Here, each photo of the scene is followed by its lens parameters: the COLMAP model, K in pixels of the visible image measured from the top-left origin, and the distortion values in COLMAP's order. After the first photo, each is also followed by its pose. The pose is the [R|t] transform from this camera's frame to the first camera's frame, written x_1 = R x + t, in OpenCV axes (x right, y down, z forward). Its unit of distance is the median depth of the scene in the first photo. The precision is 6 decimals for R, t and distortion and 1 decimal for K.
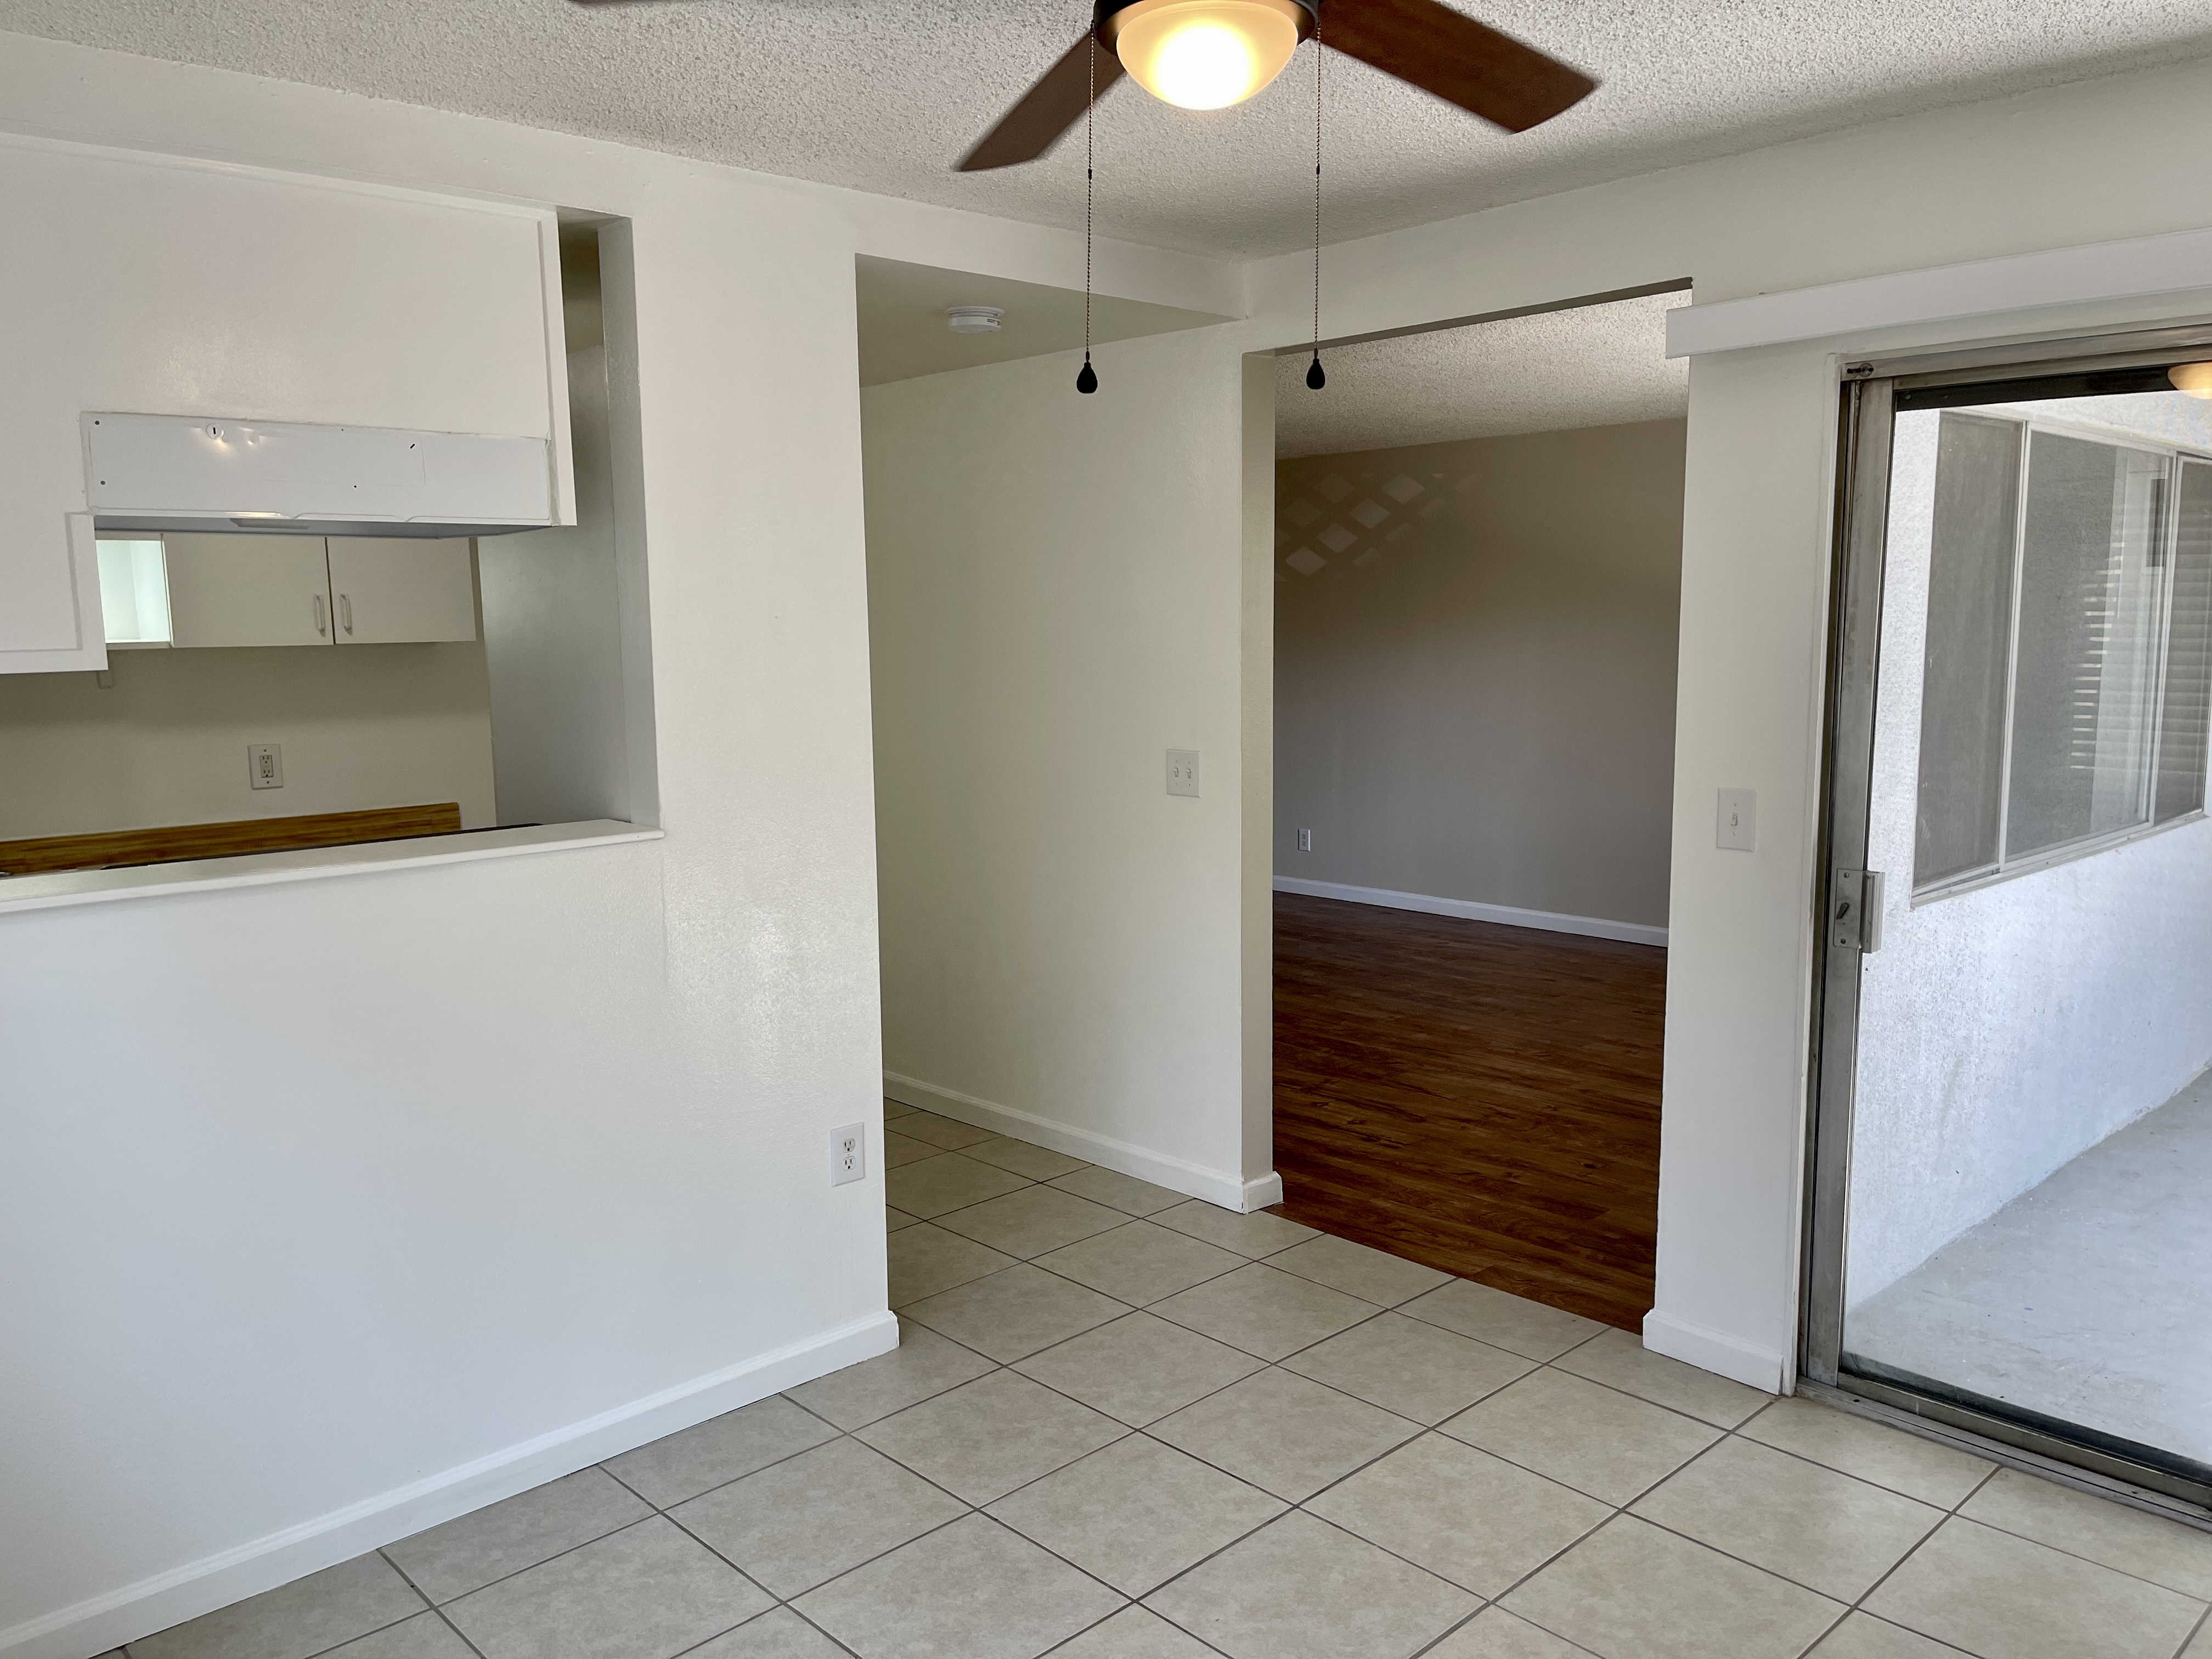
lens RADIAL K [[1667.9, 0, 1106.5], [0, 1667.9, 836.4], [0, 0, 1]] dist [0.069995, -0.093102]
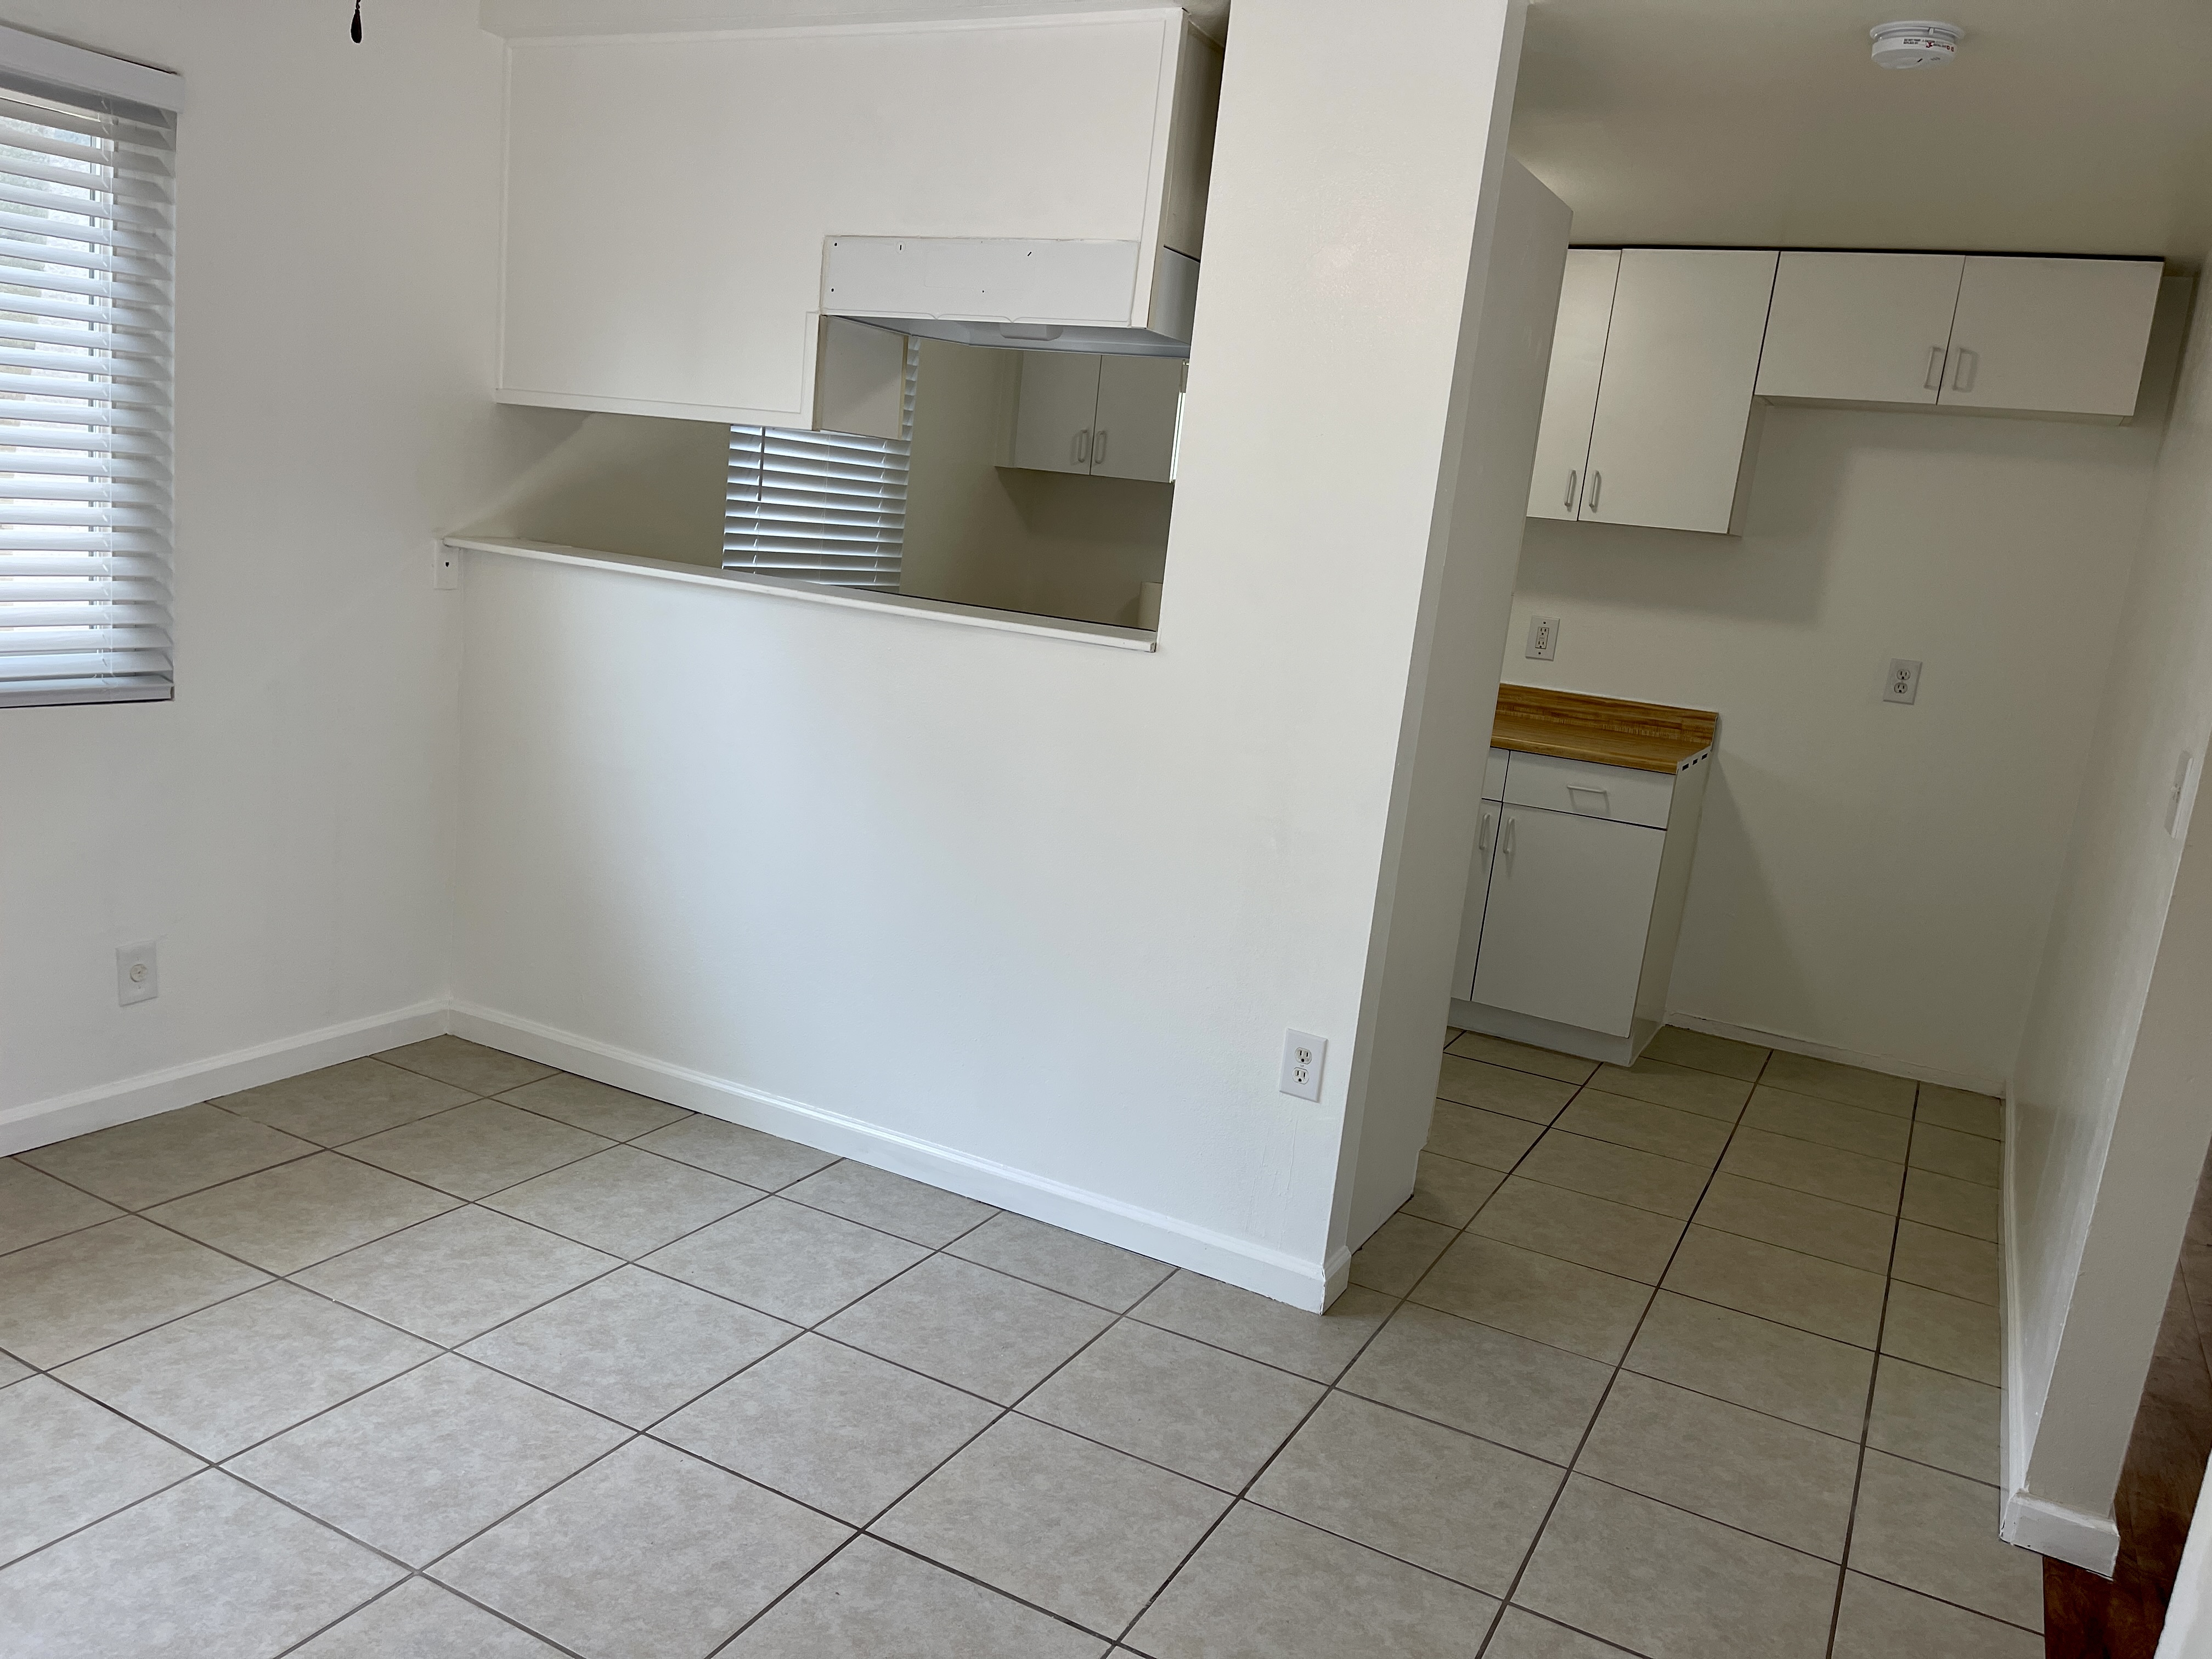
lens RADIAL K [[1667.9, 0, 1095.5], [0, 1667.9, 837.9], [0, 0, 1]] dist [0.069995, -0.093102]
pose [[0.313363, 0.231551, -0.920971, 0.619971], [-0.229561, 0.959525, 0.163136, -0.043804], [0.921469, 0.160299, 0.353835, 0.605925]]
